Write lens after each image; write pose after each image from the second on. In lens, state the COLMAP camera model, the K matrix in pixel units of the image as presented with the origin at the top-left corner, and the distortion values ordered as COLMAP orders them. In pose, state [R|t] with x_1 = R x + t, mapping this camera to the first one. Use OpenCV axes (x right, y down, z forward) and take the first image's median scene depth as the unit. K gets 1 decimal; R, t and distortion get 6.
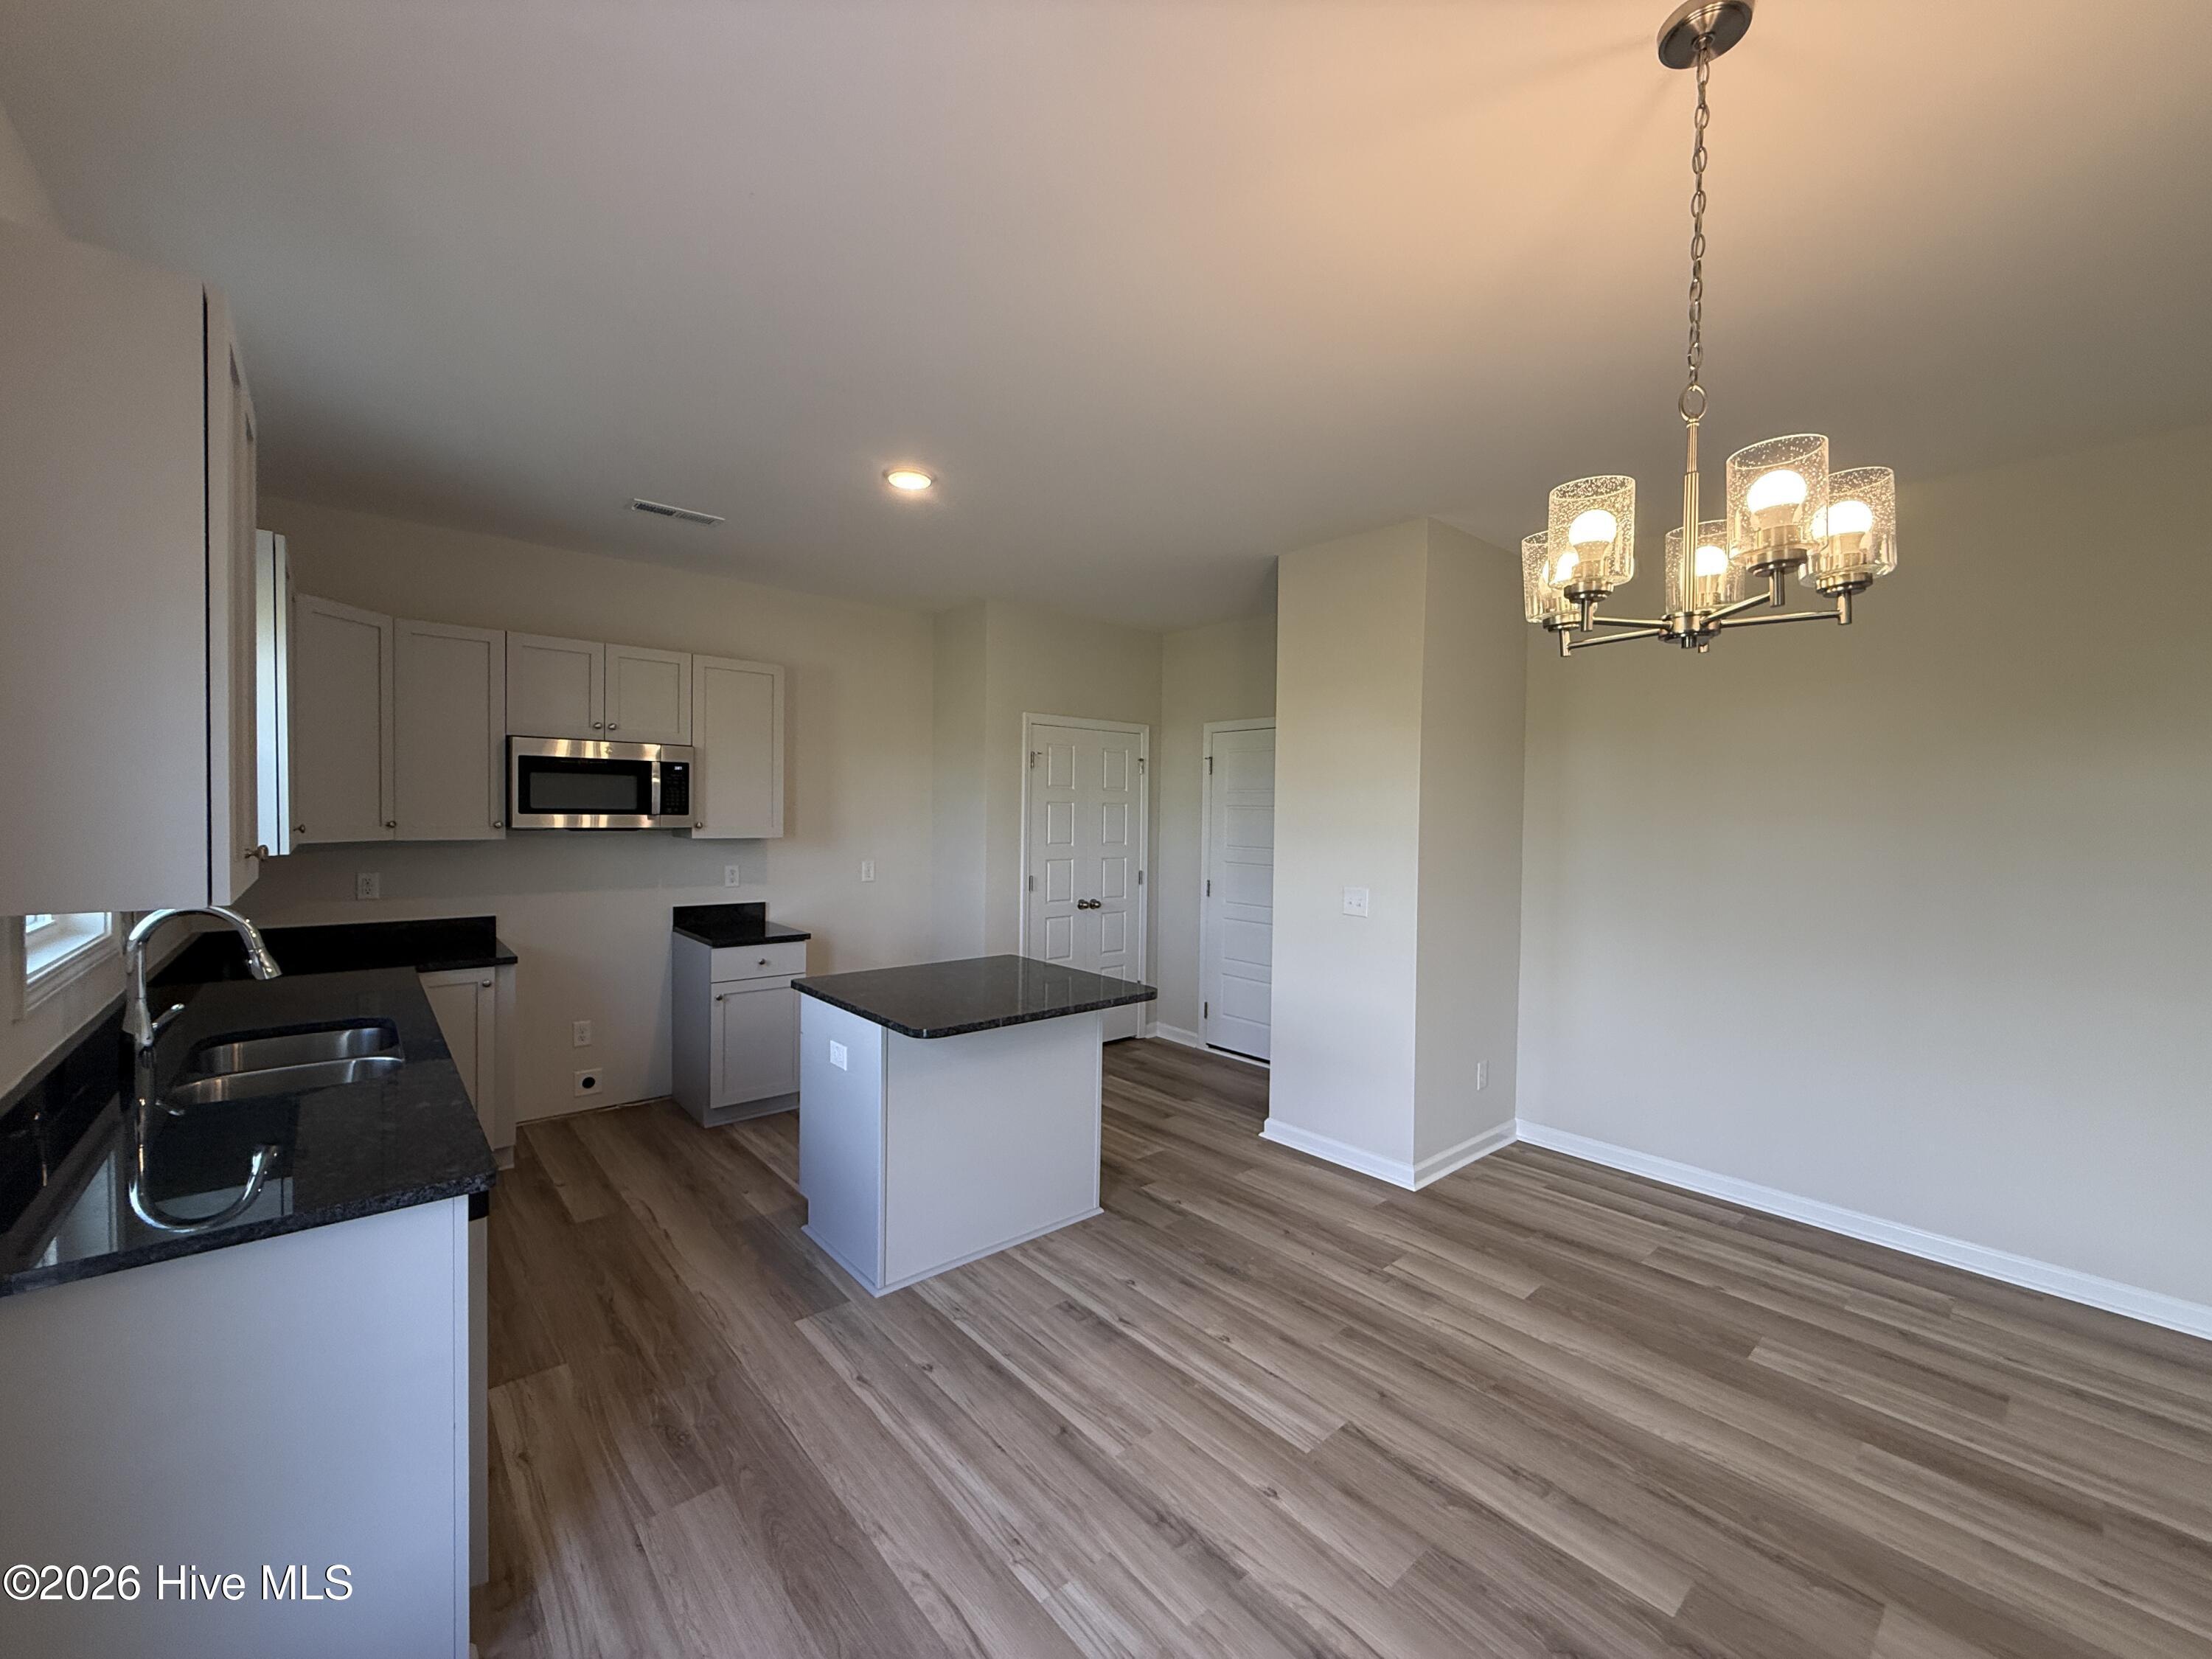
lens RADIAL K [[876.9, 0, 1106.0], [0, 876.9, 829.5], [0, 0, 1]] dist [0.000438, -0.000178]
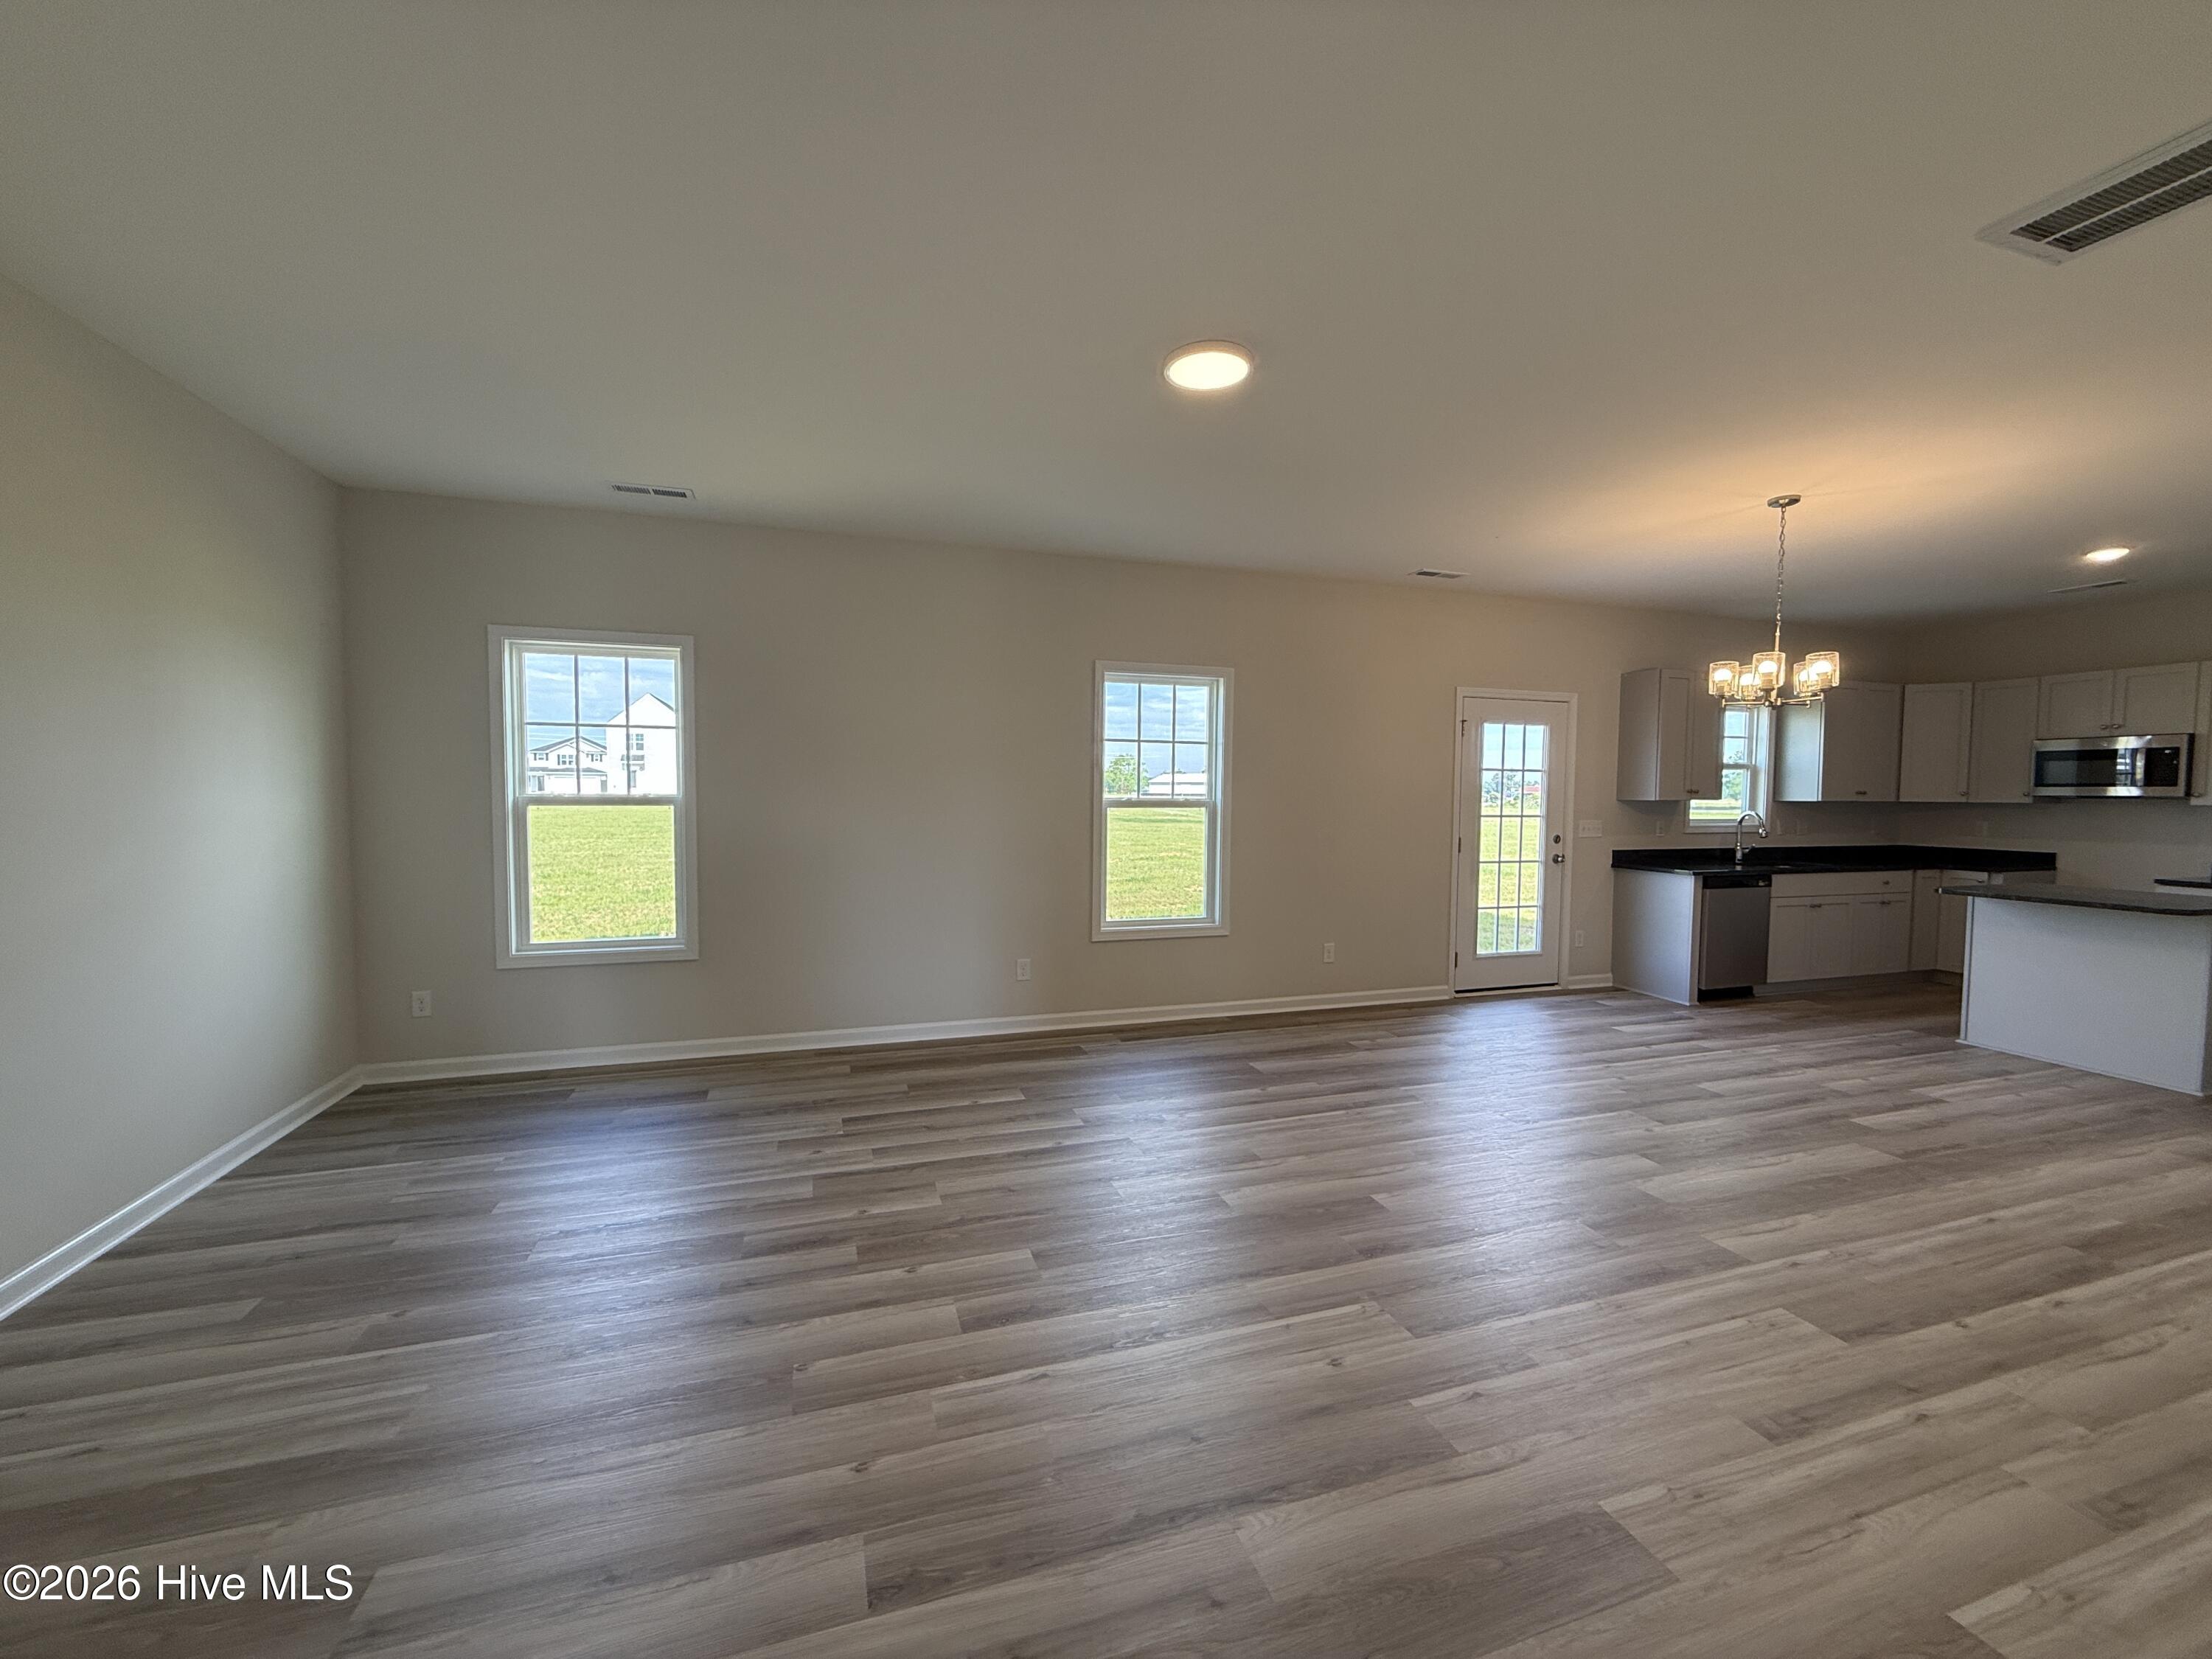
lens RADIAL K [[876.9, 0, 1106.0], [0, 876.9, 829.5], [0, 0, 1]] dist [0.000438, -0.000178]
pose [[-0.382419, 0.025924, -0.923625, 2.596625], [-0.034585, 0.998504, 0.042345, 0.089127], [0.923342, 0.048137, -0.380950, 0.039276]]
